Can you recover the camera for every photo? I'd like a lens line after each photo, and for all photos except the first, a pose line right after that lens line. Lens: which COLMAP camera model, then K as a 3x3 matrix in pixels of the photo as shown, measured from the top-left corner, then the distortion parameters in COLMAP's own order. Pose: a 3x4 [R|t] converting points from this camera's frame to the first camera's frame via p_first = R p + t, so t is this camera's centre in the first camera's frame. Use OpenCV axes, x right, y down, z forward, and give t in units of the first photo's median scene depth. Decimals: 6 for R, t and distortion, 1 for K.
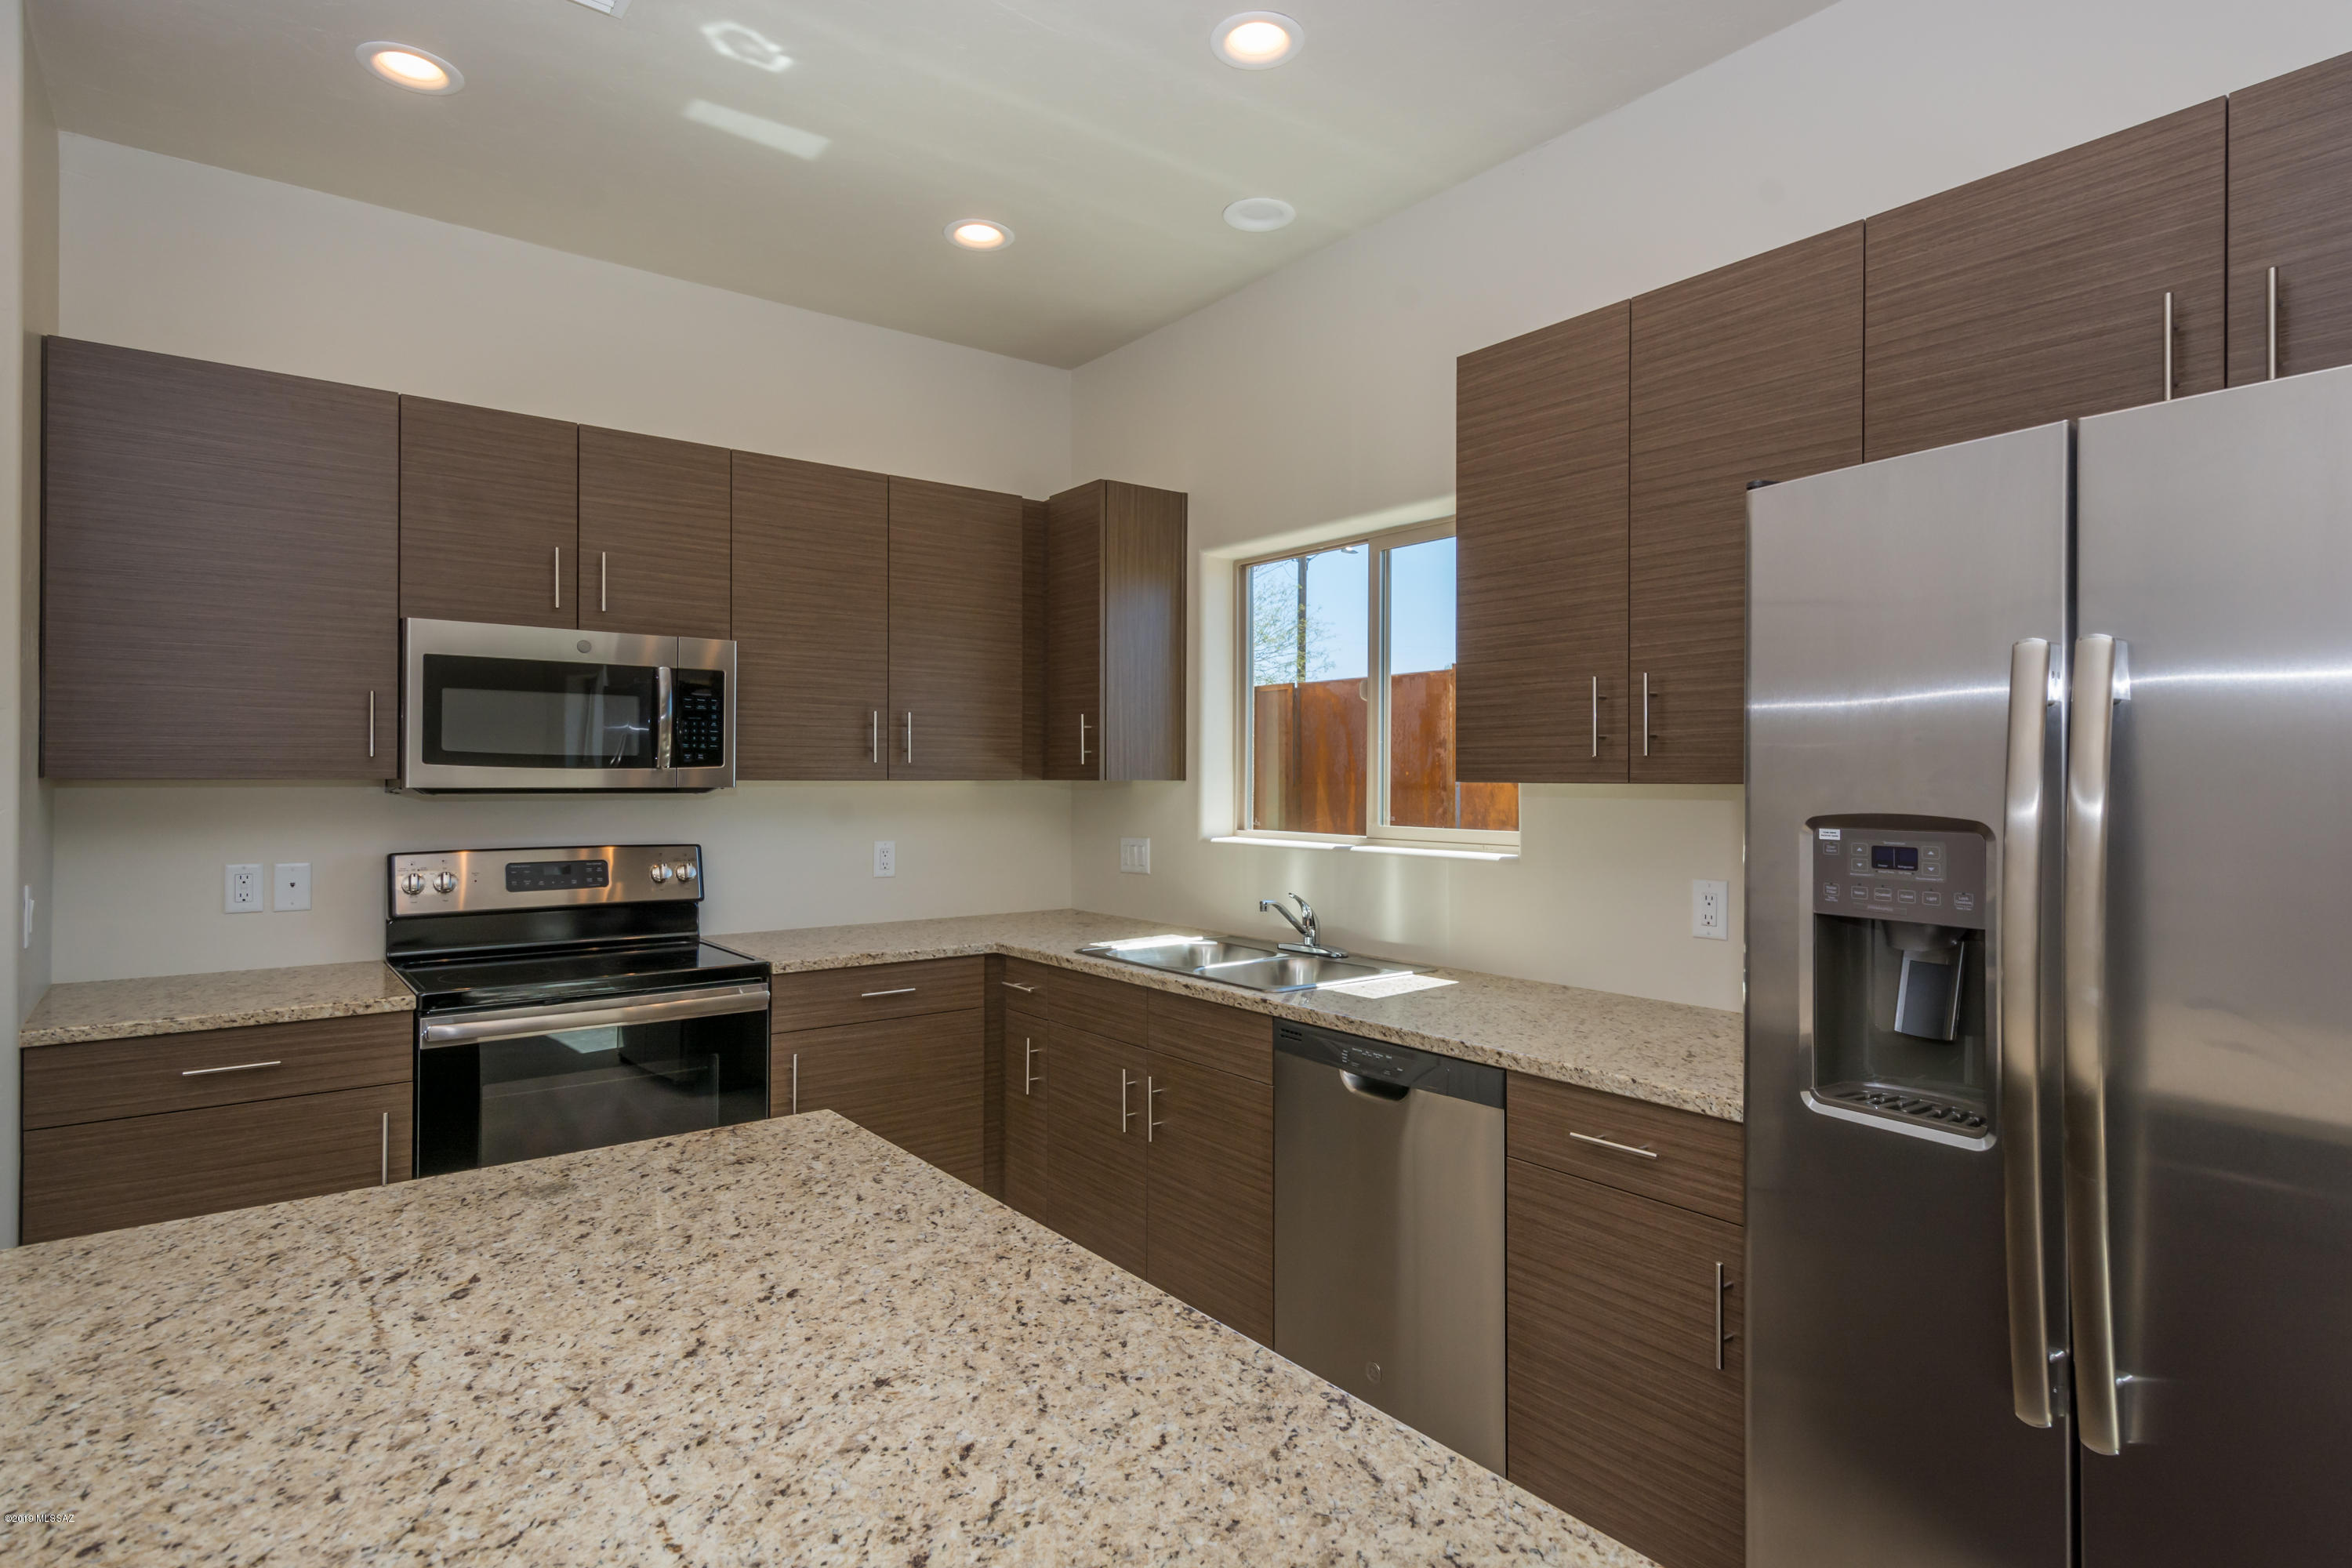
lens RADIAL K [[1243.6, 0, 1182.8], [0, 1243.6, 764.6], [0, 0, 1]] dist [0.007889, 0.001522]
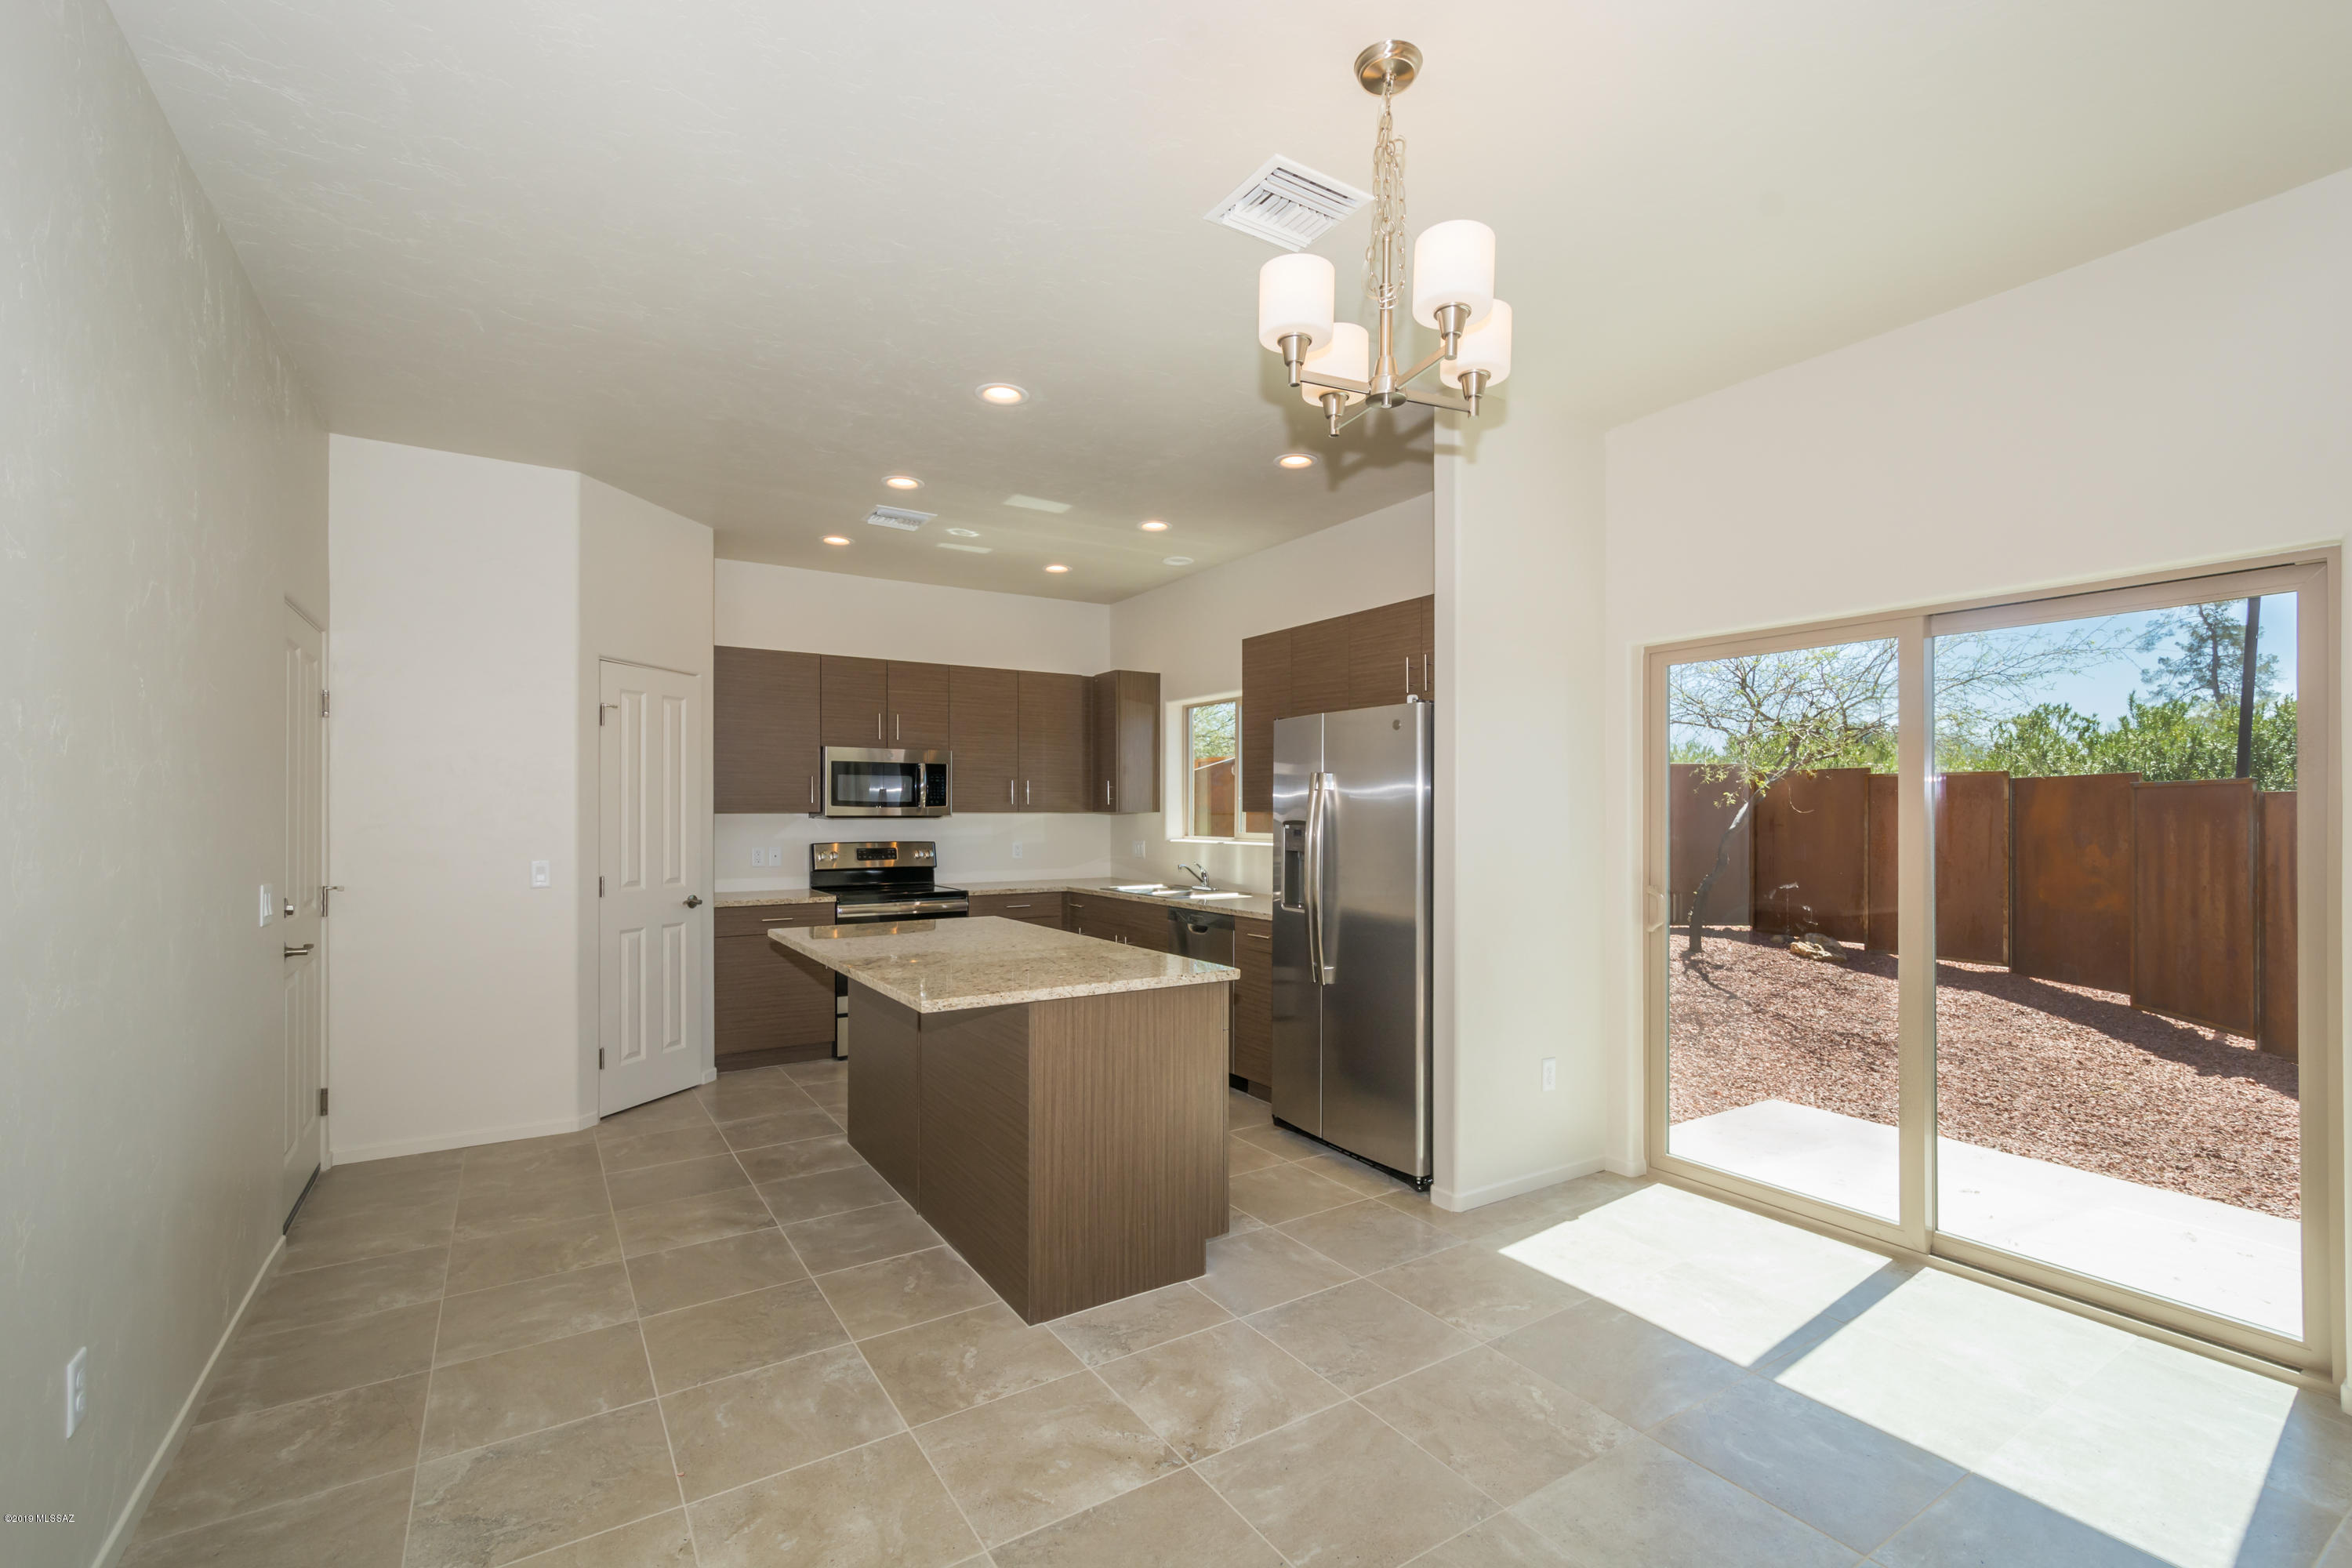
lens RADIAL K [[1037.2, 0, 1180.4], [0, 1037.2, 806.8], [0, 0, 1]] dist [-0.000425, -0.001103]
pose [[0.996124, -0.002579, -0.087918, 0.257049], [0.003110, 0.999978, 0.005911, -0.008746], [0.087901, -0.006162, 0.996110, -0.978893]]
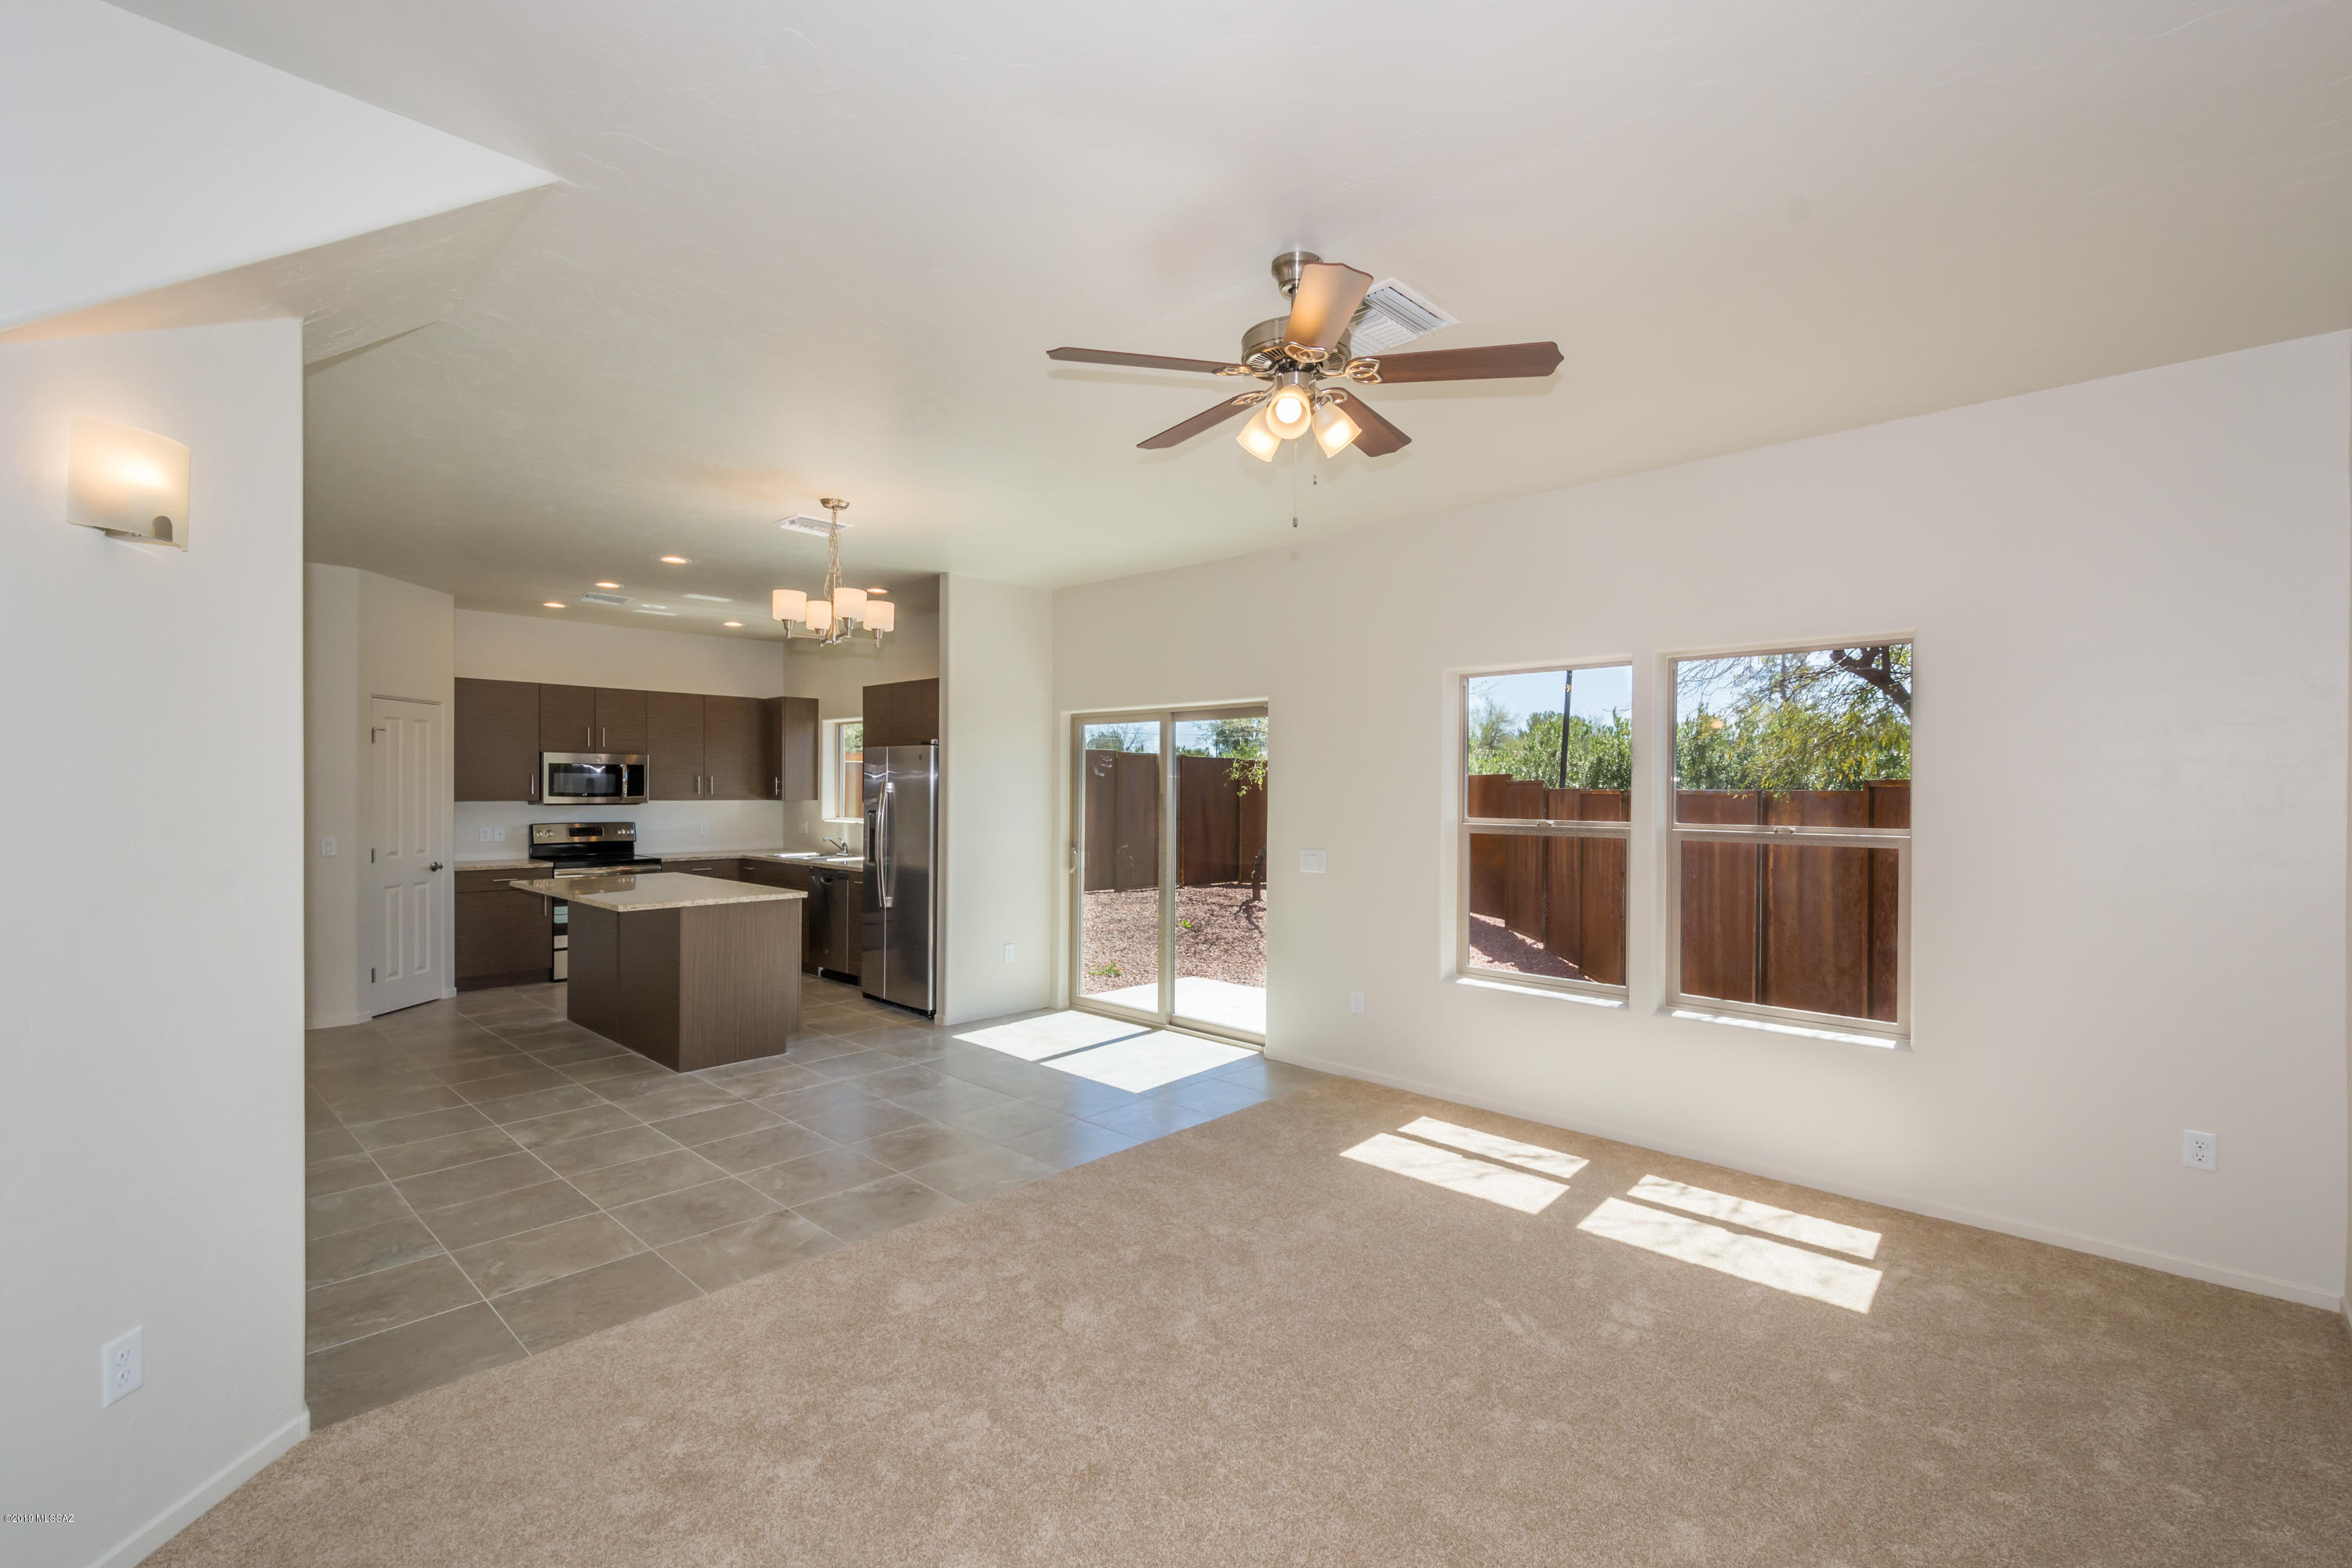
lens RADIAL K [[1037.2, 0, 1208.1], [0, 1037.2, 787.2], [0, 0, 1]] dist [-0.000425, -0.001103]
pose [[0.984729, 0.003489, 0.174059, 0.638275], [-0.005496, 0.999924, 0.011052, -0.064696], [-0.174007, -0.011840, 0.984673, -2.023913]]
